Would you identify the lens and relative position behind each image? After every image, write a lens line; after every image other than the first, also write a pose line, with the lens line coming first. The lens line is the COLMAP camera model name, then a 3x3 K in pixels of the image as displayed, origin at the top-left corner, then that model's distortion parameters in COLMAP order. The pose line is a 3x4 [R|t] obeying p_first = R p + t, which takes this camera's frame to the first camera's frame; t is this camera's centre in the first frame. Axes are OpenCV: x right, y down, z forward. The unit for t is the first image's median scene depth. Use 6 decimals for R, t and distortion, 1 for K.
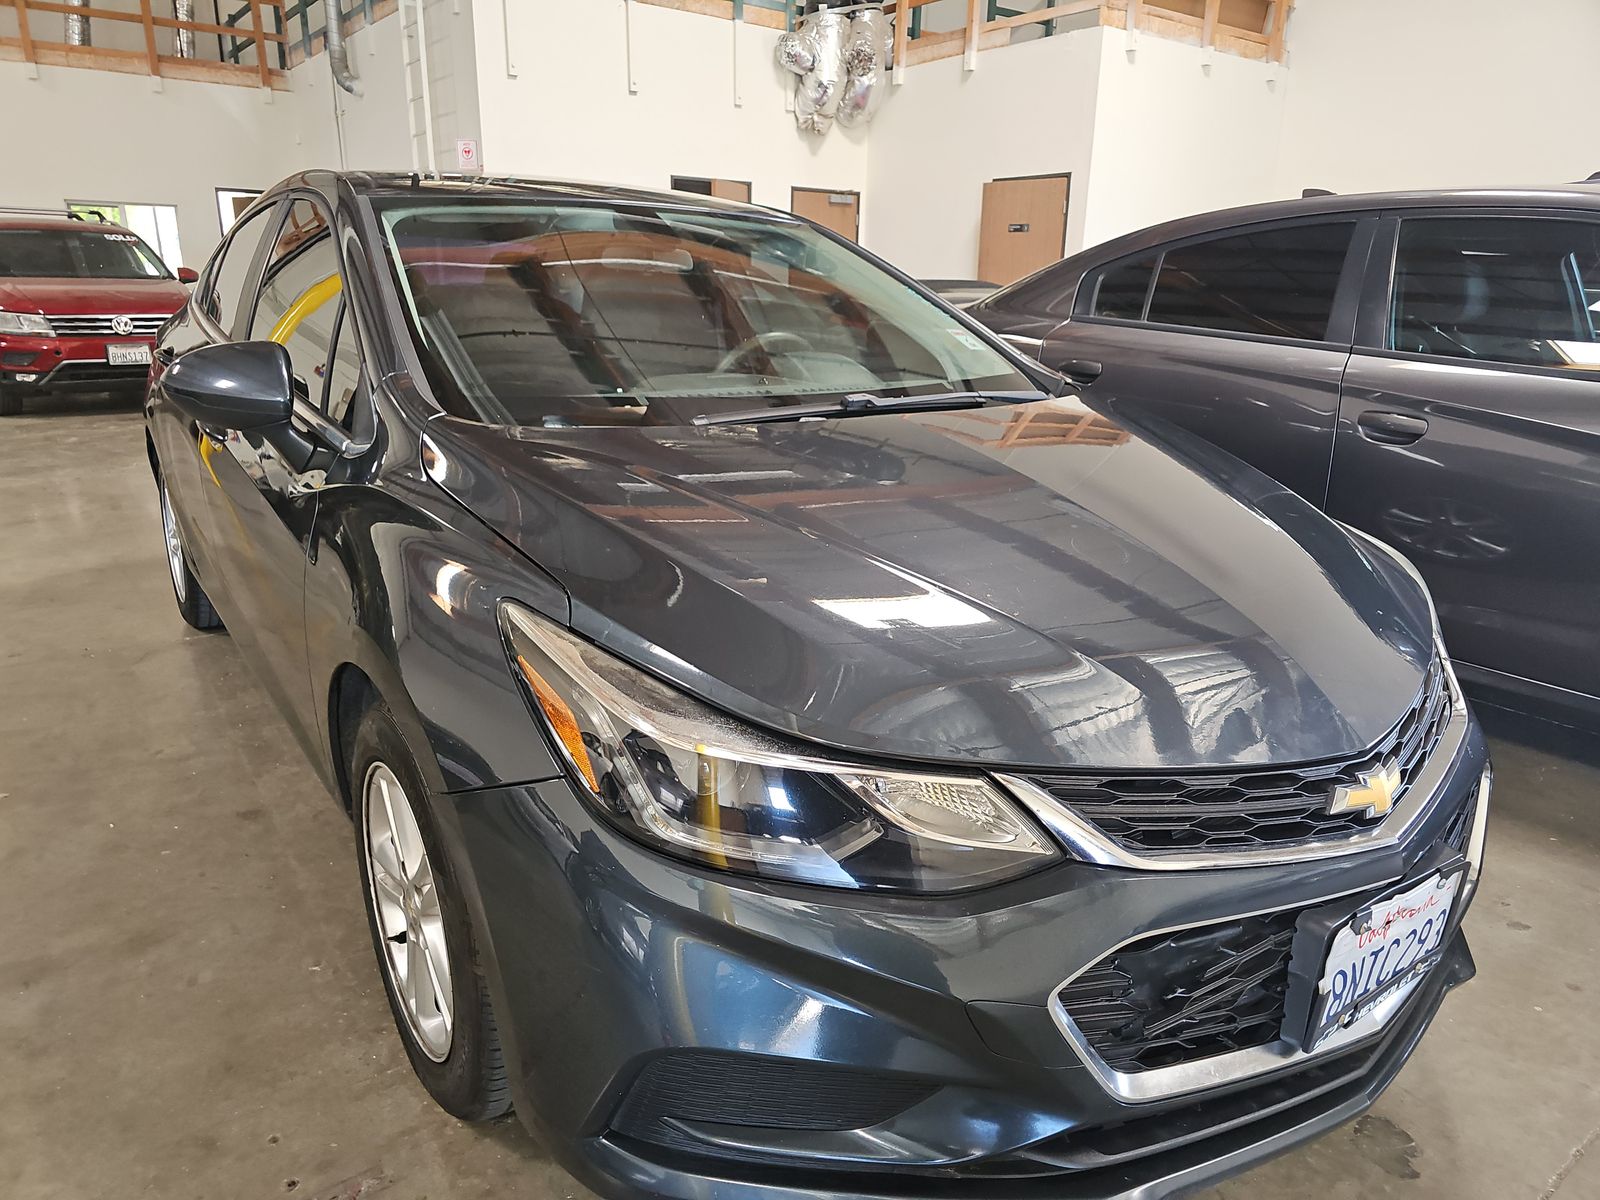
lens RADIAL K [[1105.9, 0, 800.0], [0, 1105.9, 600.0], [0, 0, 1]] dist [0.040705, -0.004601]
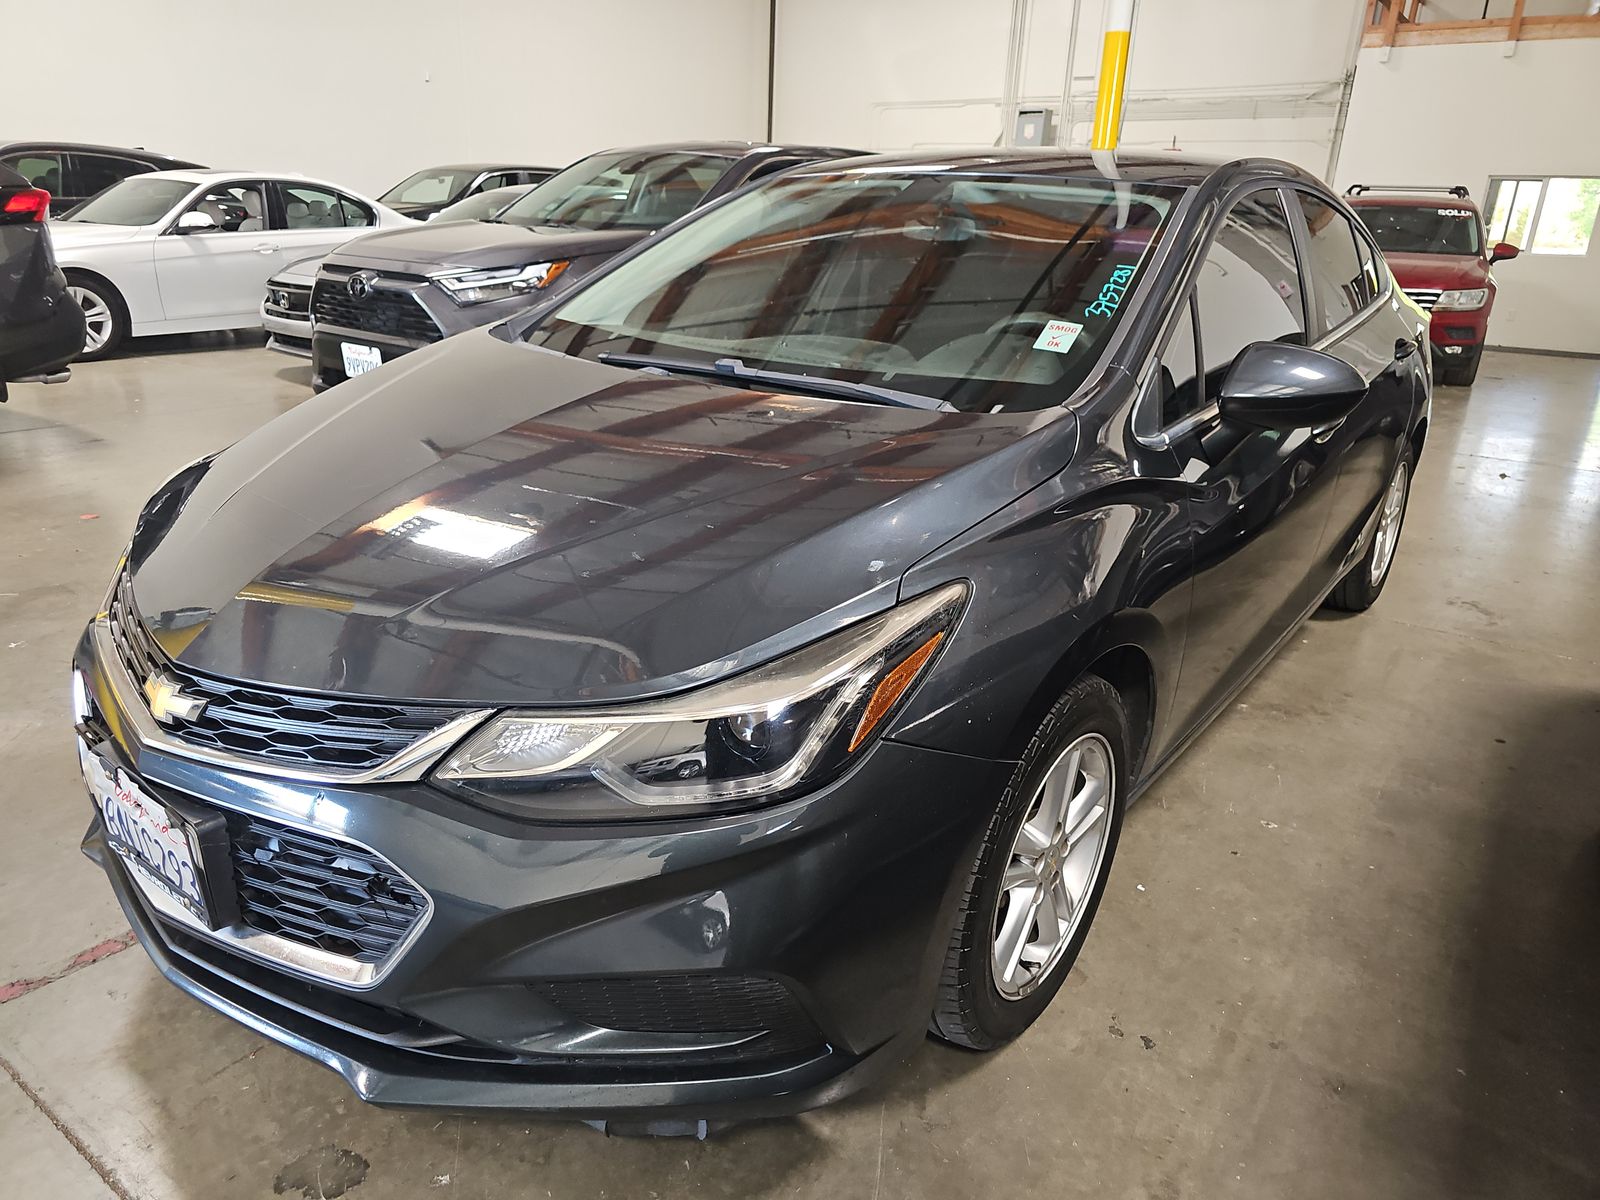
lens RADIAL K [[1105.9, 0, 800.0], [0, 1105.9, 600.0], [0, 0, 1]] dist [0.040705, -0.004601]
pose [[0.278173, 0.302633, -0.911610, 0.257307], [-0.286551, 0.931999, 0.221961, -0.054105], [0.916792, 0.199479, 0.345977, 0.181436]]
